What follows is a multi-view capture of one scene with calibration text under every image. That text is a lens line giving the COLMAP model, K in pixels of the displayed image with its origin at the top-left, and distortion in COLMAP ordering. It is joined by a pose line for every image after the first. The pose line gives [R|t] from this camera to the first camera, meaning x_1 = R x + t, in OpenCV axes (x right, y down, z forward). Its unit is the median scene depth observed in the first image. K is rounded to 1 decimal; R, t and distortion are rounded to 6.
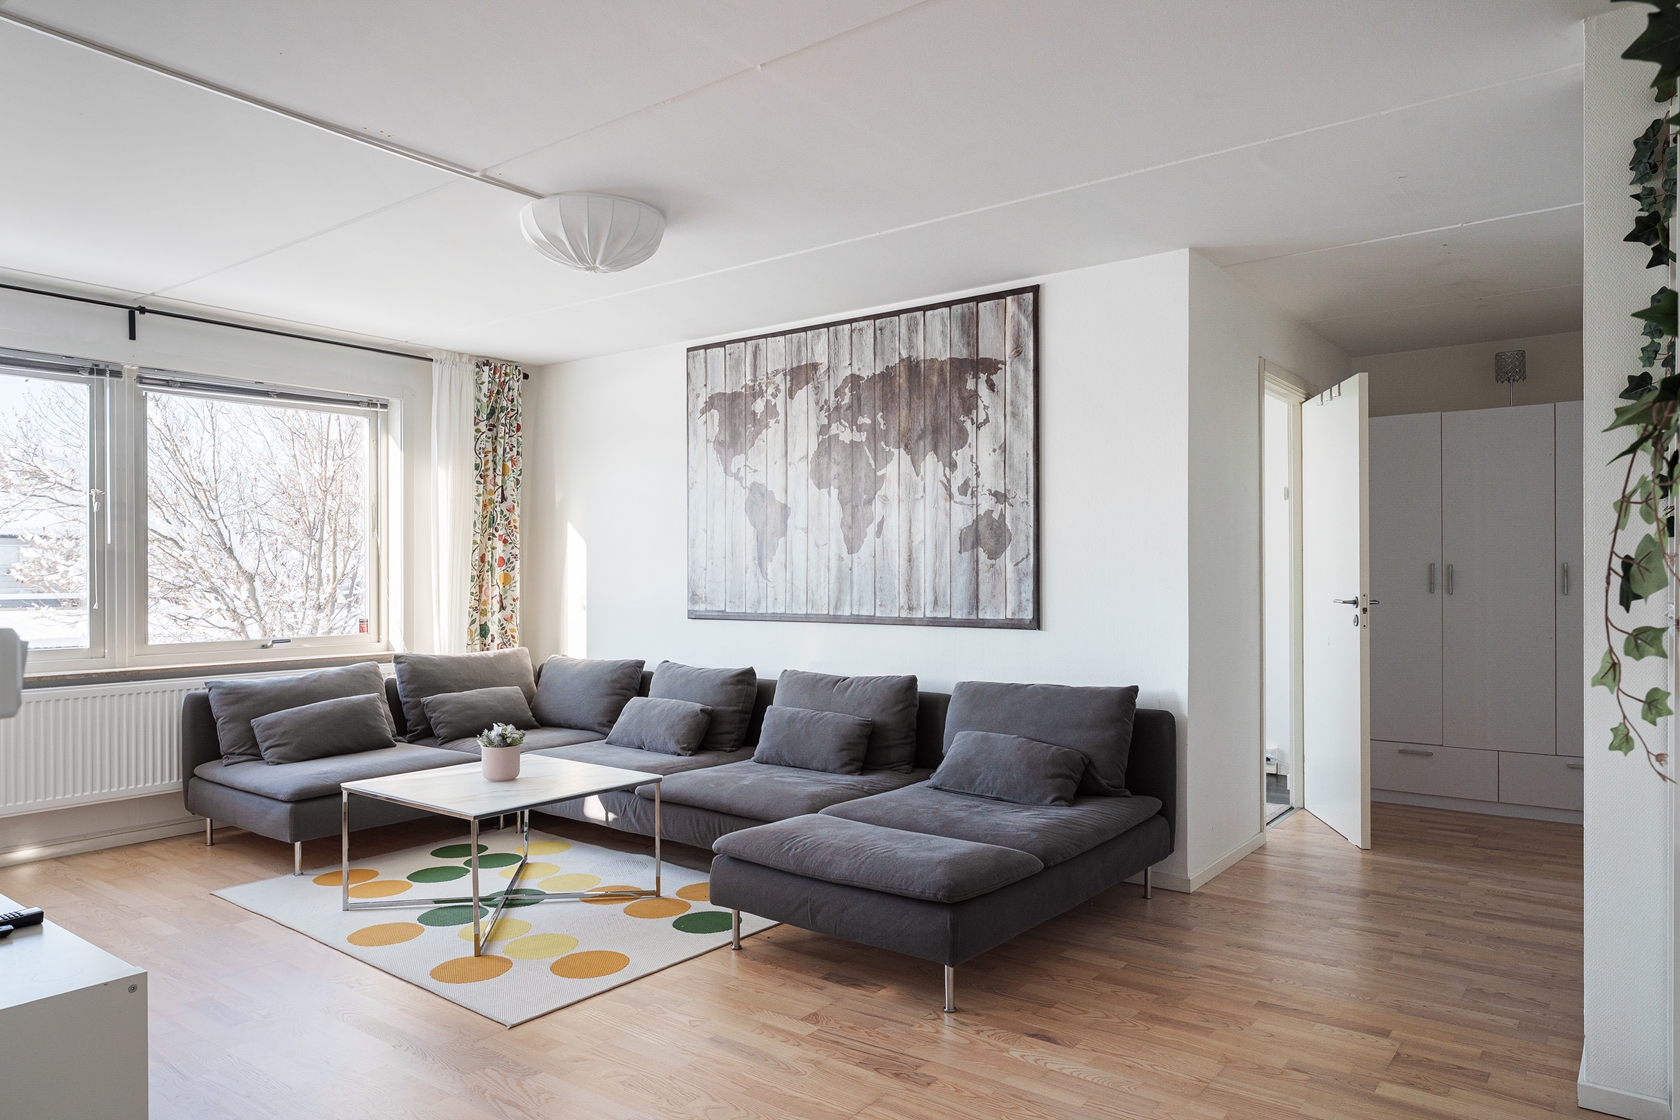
lens RADIAL K [[1130.6, 0, 843.7], [0, 1130.6, 571.3], [0, 0, 1]] dist [0.010575, -0.003579]
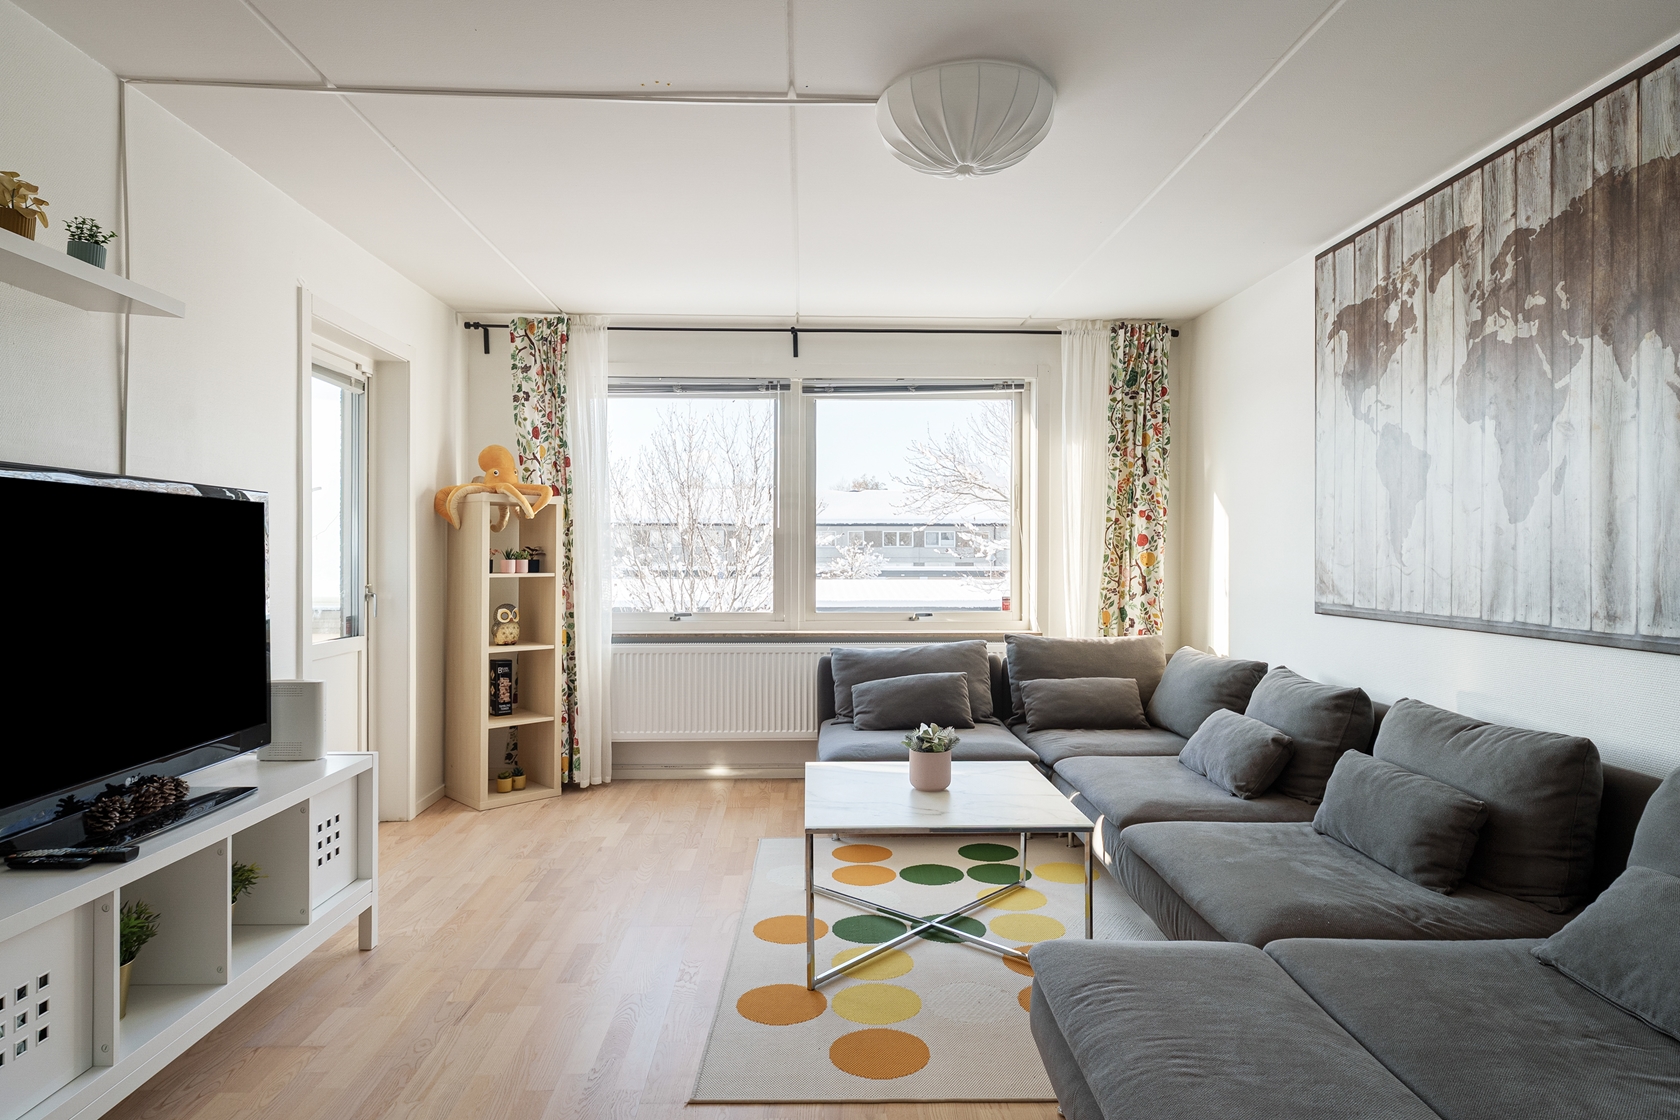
lens RADIAL K [[971.0, 0, 834.4], [0, 971.0, 549.9], [0, 0, 1]] dist [0.004642, 0.000014]
pose [[0.615827, 0.000264, -0.787882, 0.192885], [-0.000762, 1.000000, -0.000260, -0.000253], [0.787881, 0.000760, 0.615827, 0.378042]]
